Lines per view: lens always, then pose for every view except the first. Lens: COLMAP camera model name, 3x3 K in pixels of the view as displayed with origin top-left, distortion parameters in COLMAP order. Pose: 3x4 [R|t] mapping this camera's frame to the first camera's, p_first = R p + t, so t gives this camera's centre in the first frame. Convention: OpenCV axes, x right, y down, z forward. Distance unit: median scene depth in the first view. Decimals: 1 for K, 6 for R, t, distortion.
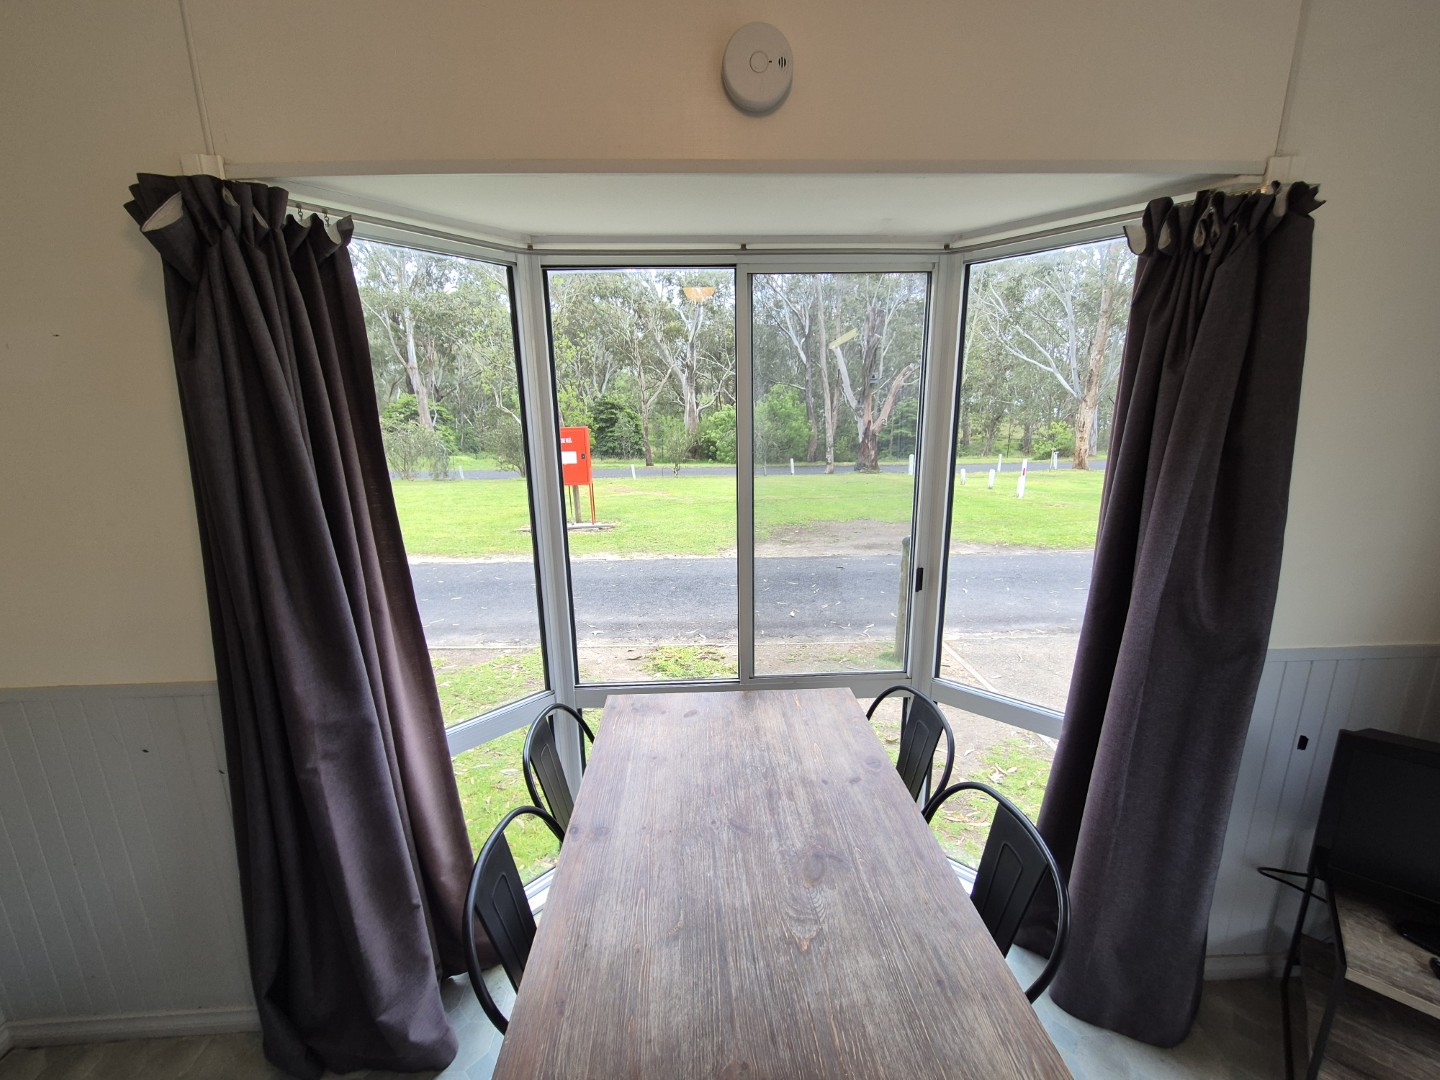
lens RADIAL K [[566.9, 0, 725.8], [0, 566.9, 541.4], [0, 0, 1]] dist [0.001199, 0.000052]
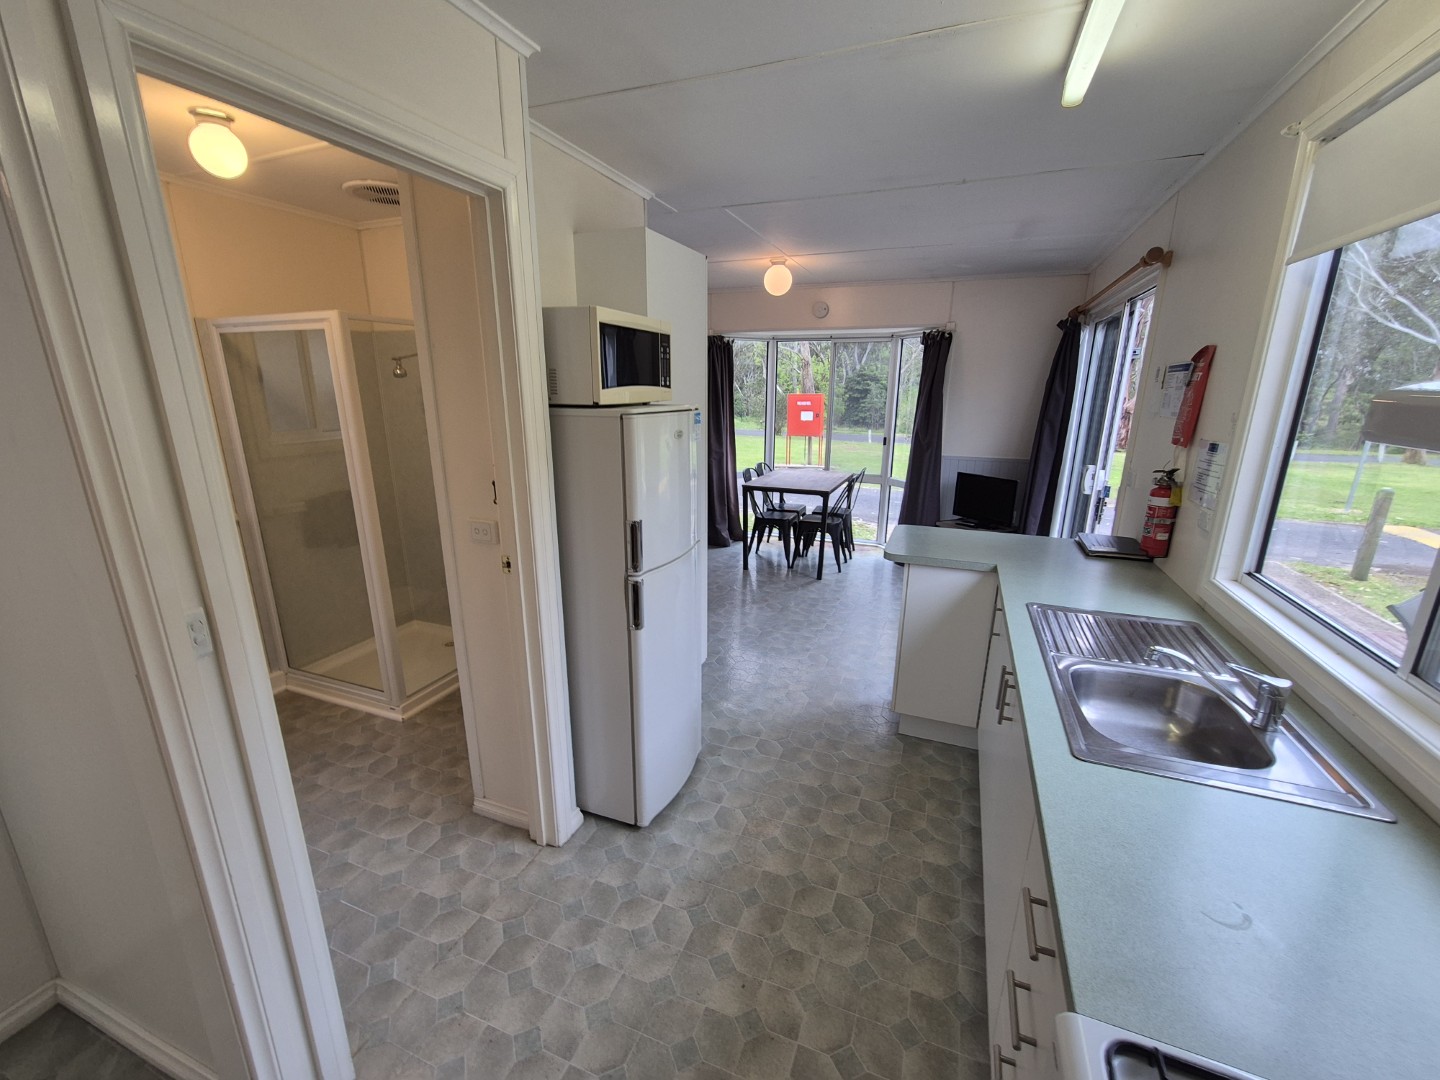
lens RADIAL K [[593.1, 0, 715.9], [0, 593.1, 543.1], [0, 0, 1]] dist [-0.003180, 0.002372]
pose [[0.898605, 0.138464, -0.416337, 0.065931], [-0.121766, 0.990326, 0.066544, 0.035130], [0.421523, -0.009101, 0.906772, -0.158685]]
